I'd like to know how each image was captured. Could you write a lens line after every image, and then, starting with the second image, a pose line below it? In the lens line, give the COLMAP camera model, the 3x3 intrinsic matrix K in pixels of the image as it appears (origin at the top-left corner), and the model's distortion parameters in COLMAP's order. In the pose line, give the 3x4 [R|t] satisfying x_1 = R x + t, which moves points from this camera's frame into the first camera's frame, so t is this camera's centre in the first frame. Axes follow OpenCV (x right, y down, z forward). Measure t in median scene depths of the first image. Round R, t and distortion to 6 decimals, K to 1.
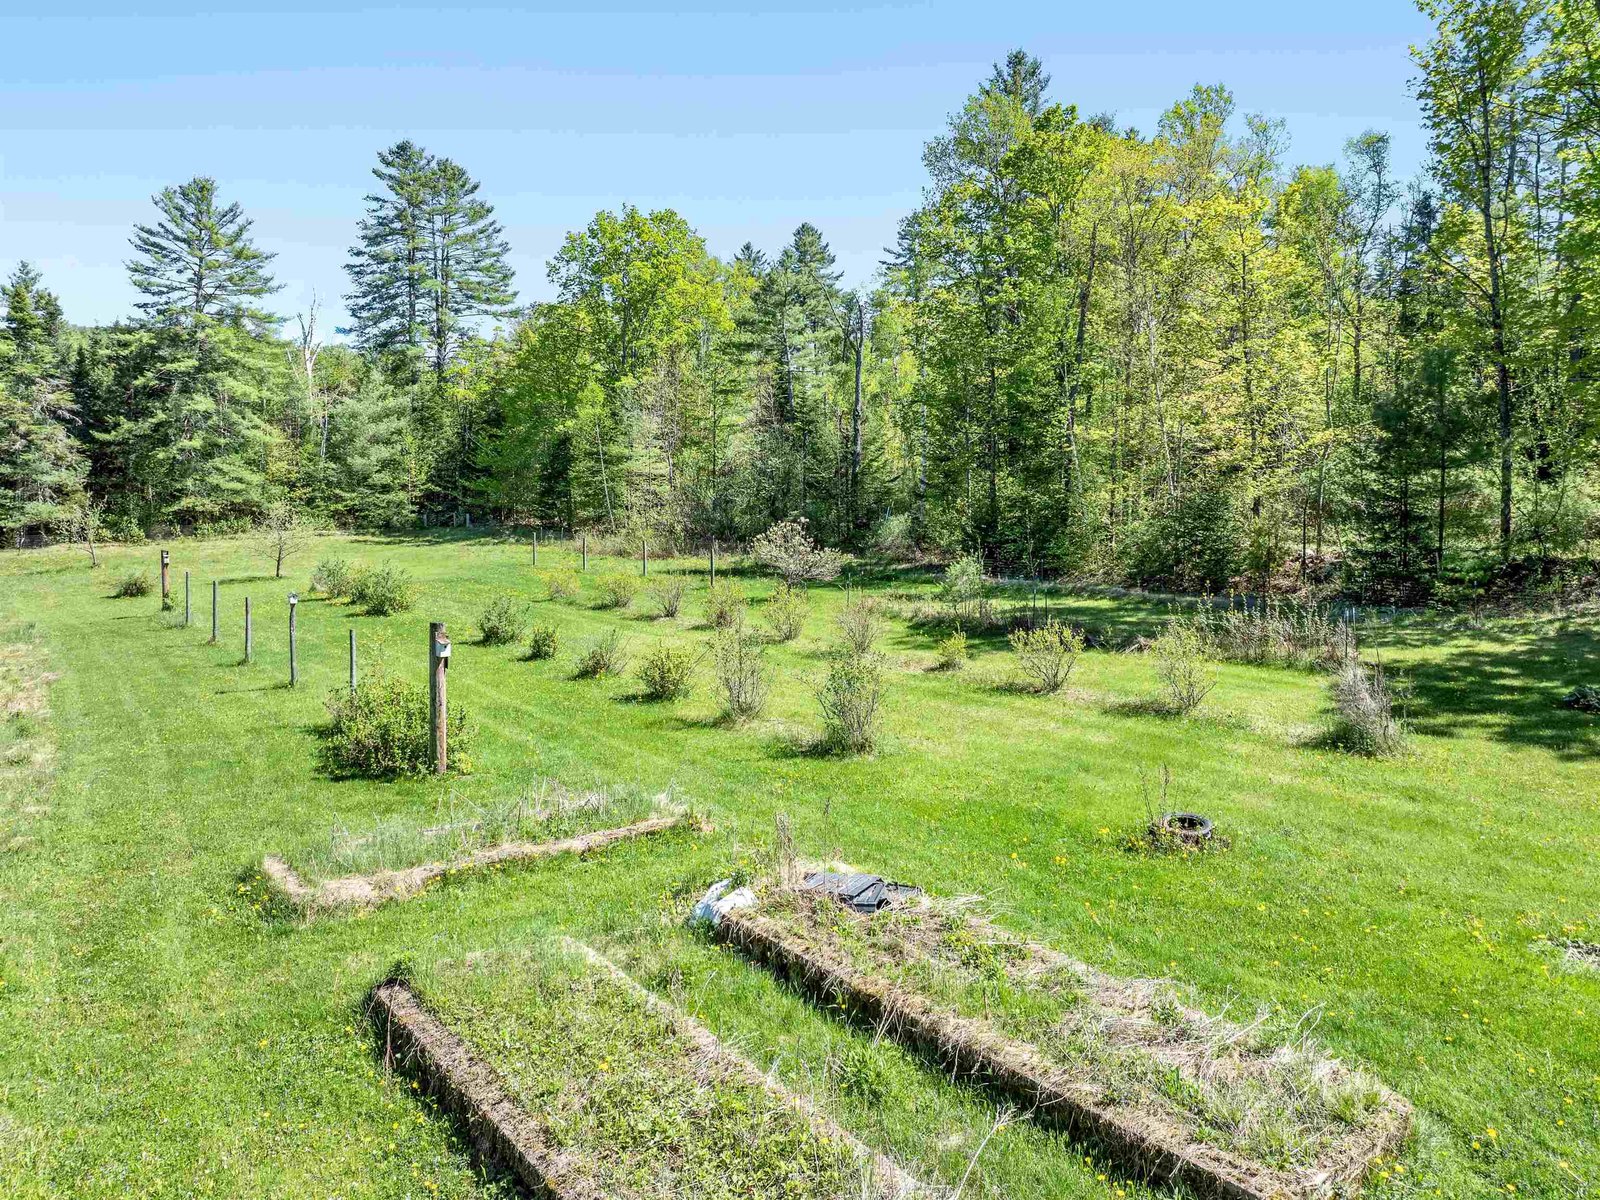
lens RADIAL K [[1111.5, 0, 797.8], [0, 1111.5, 598.2], [0, 0, 1]] dist [-0.023571, 0.002065]
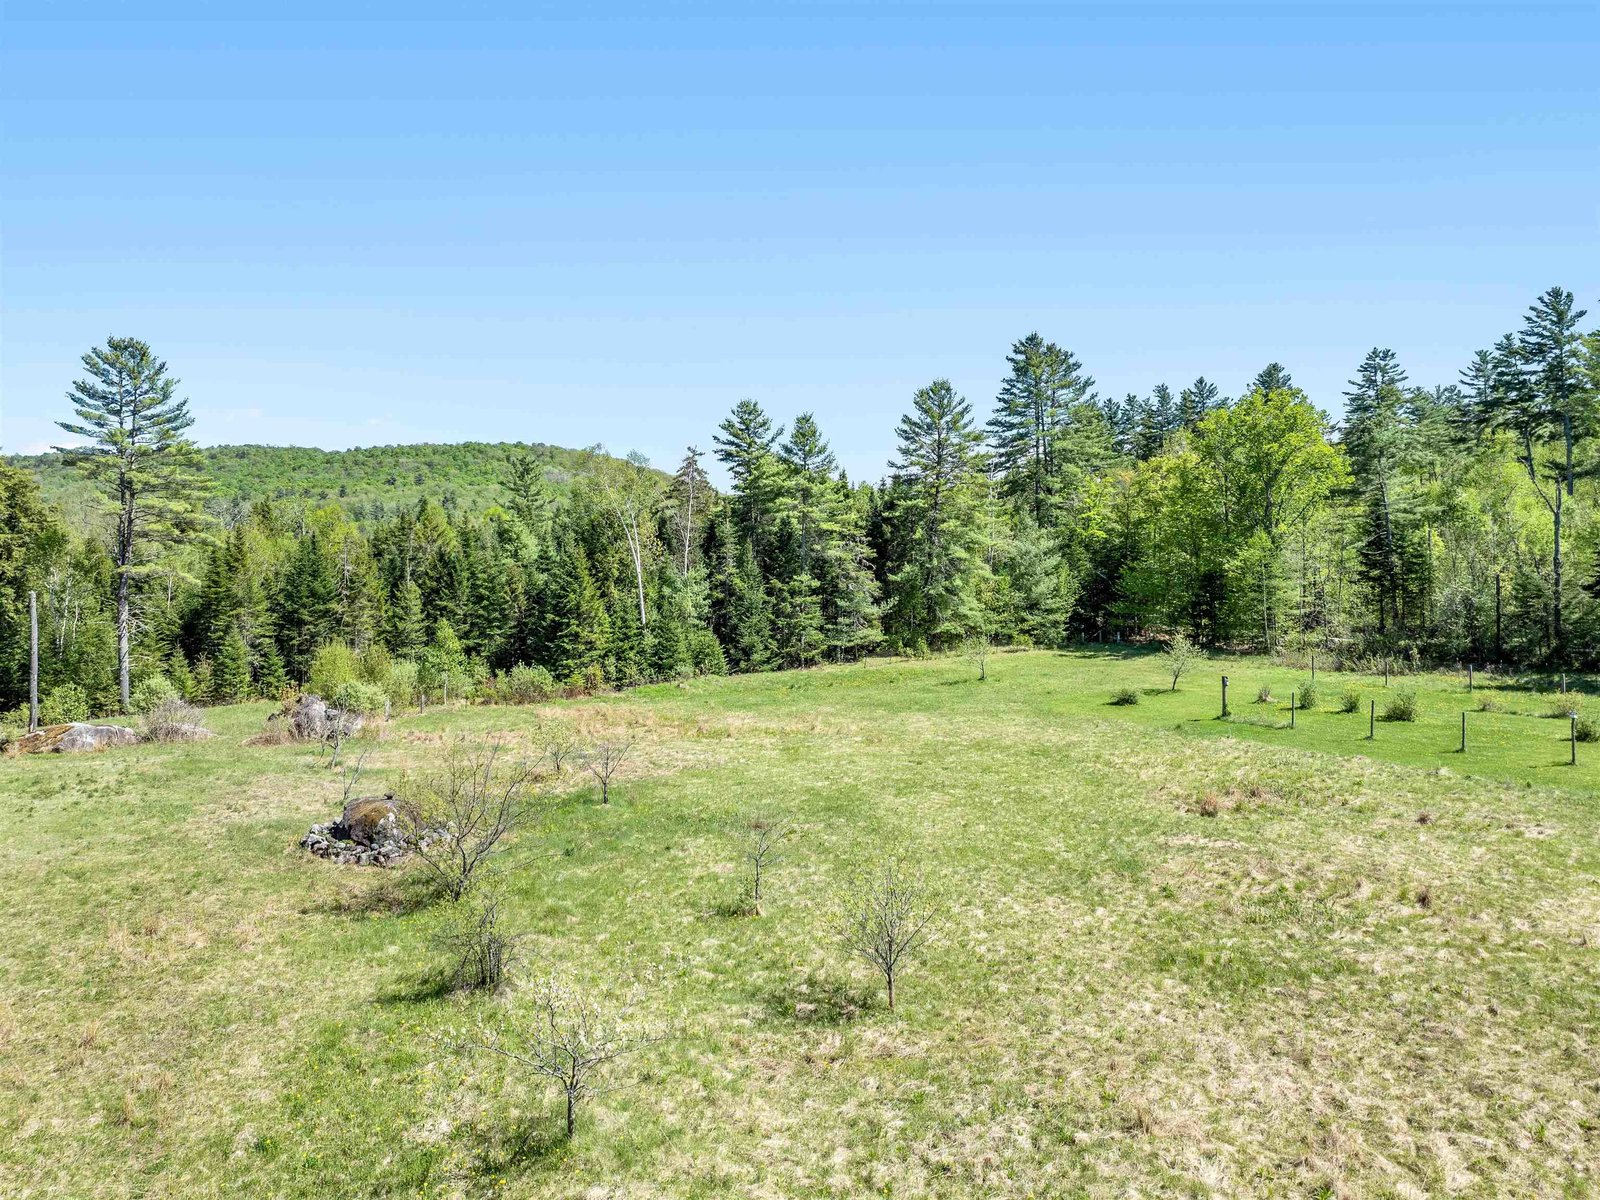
lens RADIAL K [[1111.5, 0, 800.7], [0, 1111.5, 601.1], [0, 0, 1]] dist [-0.023571, 0.002065]
pose [[0.978793, -0.007116, -0.204728, -0.404329], [-0.008421, 0.997154, -0.074921, -0.014086], [0.204678, 0.075056, 0.975948, -0.302282]]
